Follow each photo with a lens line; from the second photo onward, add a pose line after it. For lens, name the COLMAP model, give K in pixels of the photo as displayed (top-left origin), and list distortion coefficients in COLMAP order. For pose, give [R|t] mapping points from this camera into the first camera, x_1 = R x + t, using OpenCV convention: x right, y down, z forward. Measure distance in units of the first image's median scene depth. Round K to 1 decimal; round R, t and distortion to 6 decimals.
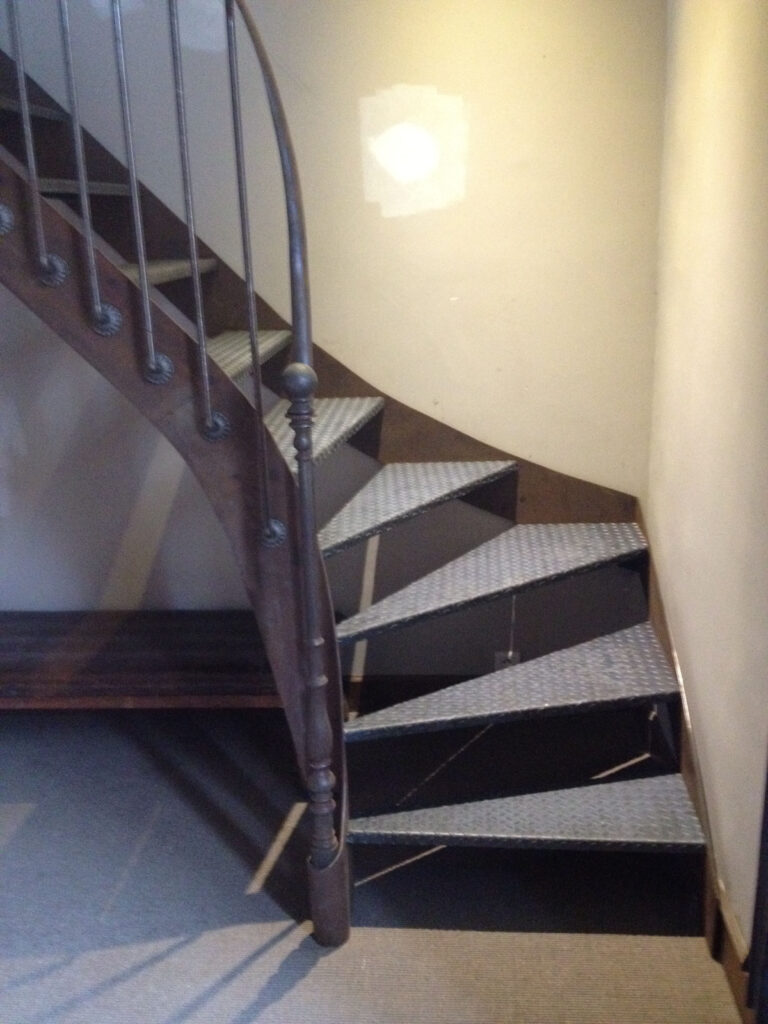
lens RADIAL K [[957.2, 0, 385.5], [0, 957.2, 526.8], [0, 0, 1]] dist [0.140732, -0.312893]
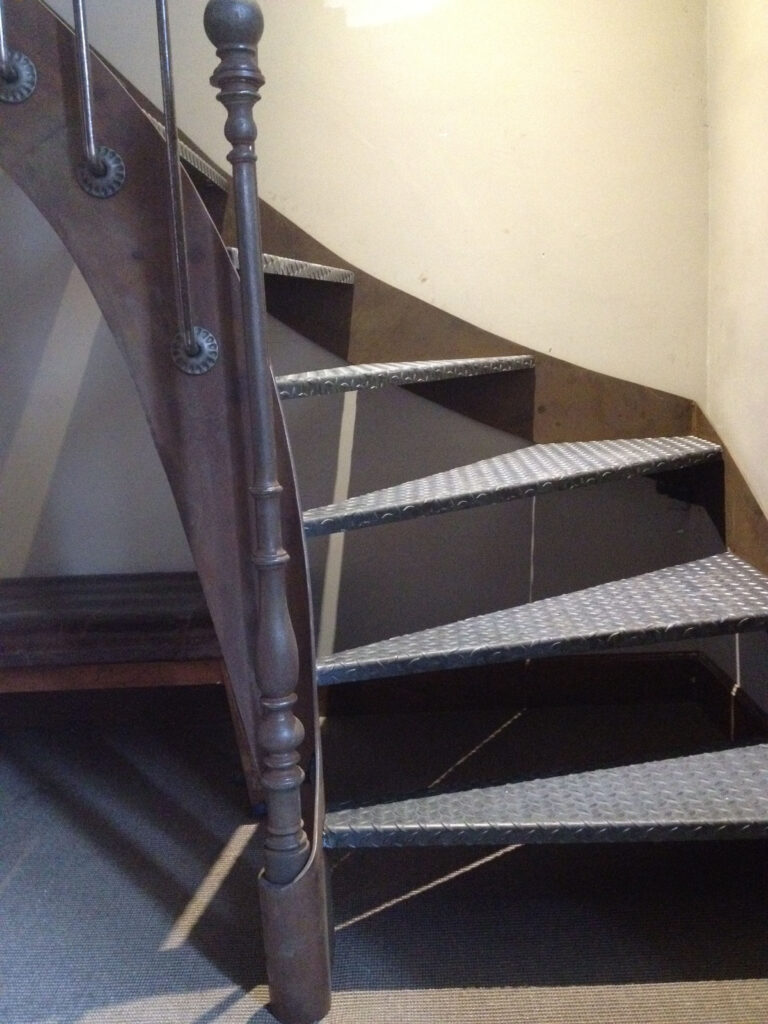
lens RADIAL K [[957.2, 0, 385.5], [0, 957.2, 526.8], [0, 0, 1]] dist [0.140732, -0.312893]
pose [[0.998256, -0.021126, 0.055120, -0.029284], [0.027461, 0.992772, -0.116833, 0.192868], [-0.052253, 0.118143, 0.991621, 0.355913]]
